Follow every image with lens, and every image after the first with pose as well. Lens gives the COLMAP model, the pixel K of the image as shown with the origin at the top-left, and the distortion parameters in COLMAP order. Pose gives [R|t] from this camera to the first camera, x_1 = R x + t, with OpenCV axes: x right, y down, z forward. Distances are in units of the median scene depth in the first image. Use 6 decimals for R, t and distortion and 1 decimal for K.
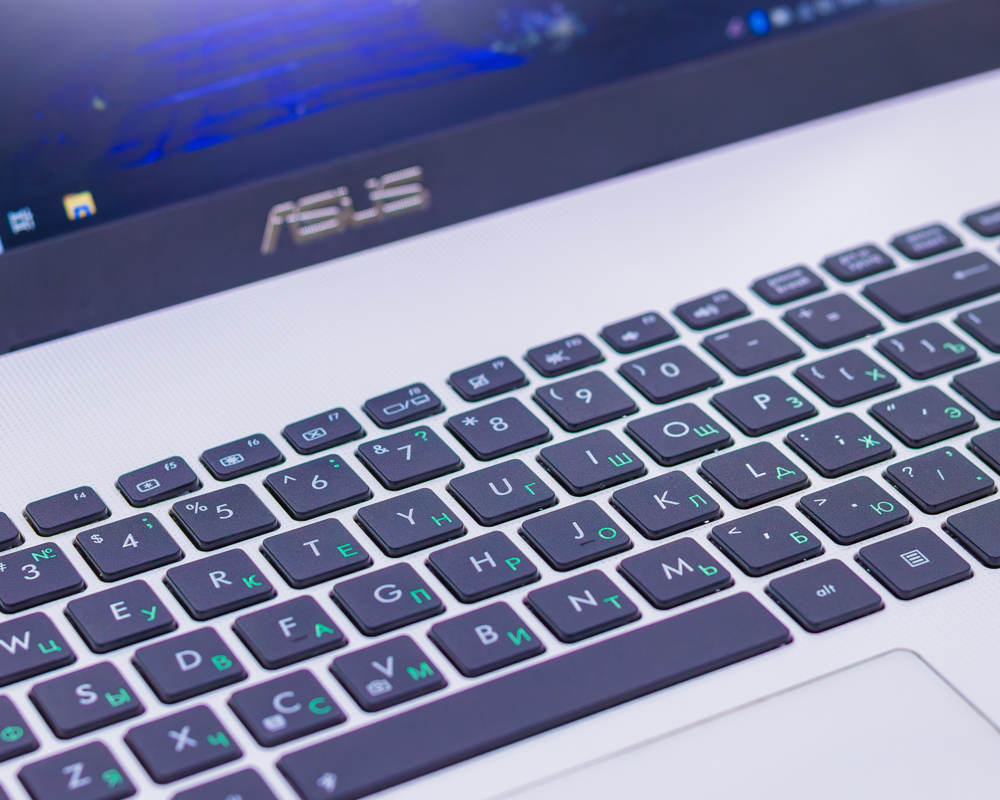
lens RADIAL K [[2612.9, 0, 500.0], [0, 2612.9, 400.0], [0, 0, 1]] dist [-0.127681, -0.325184]
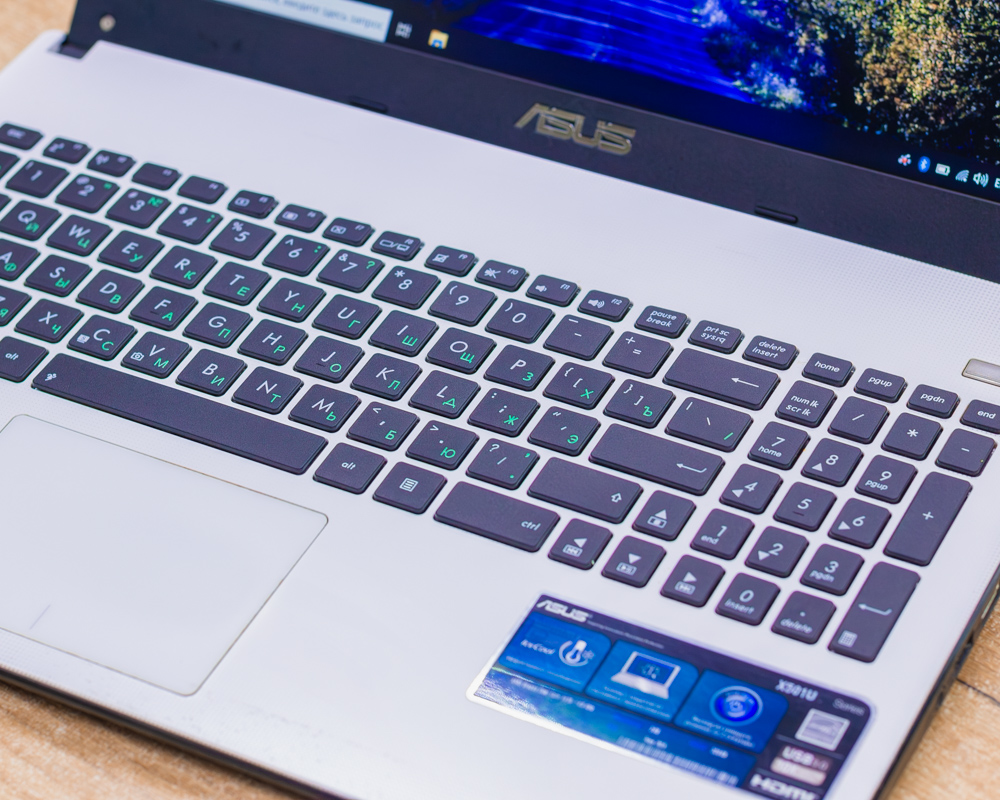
lens RADIAL K [[2612.9, 0, 500.0], [0, 2612.9, 400.0], [0, 0, 1]] dist [-0.127681, -0.325184]
pose [[0.598519, 0.513196, -0.615146, 0.863649], [-0.477148, 0.845175, 0.240850, -0.280068], [0.643509, 0.149362, 0.750724, 0.014197]]
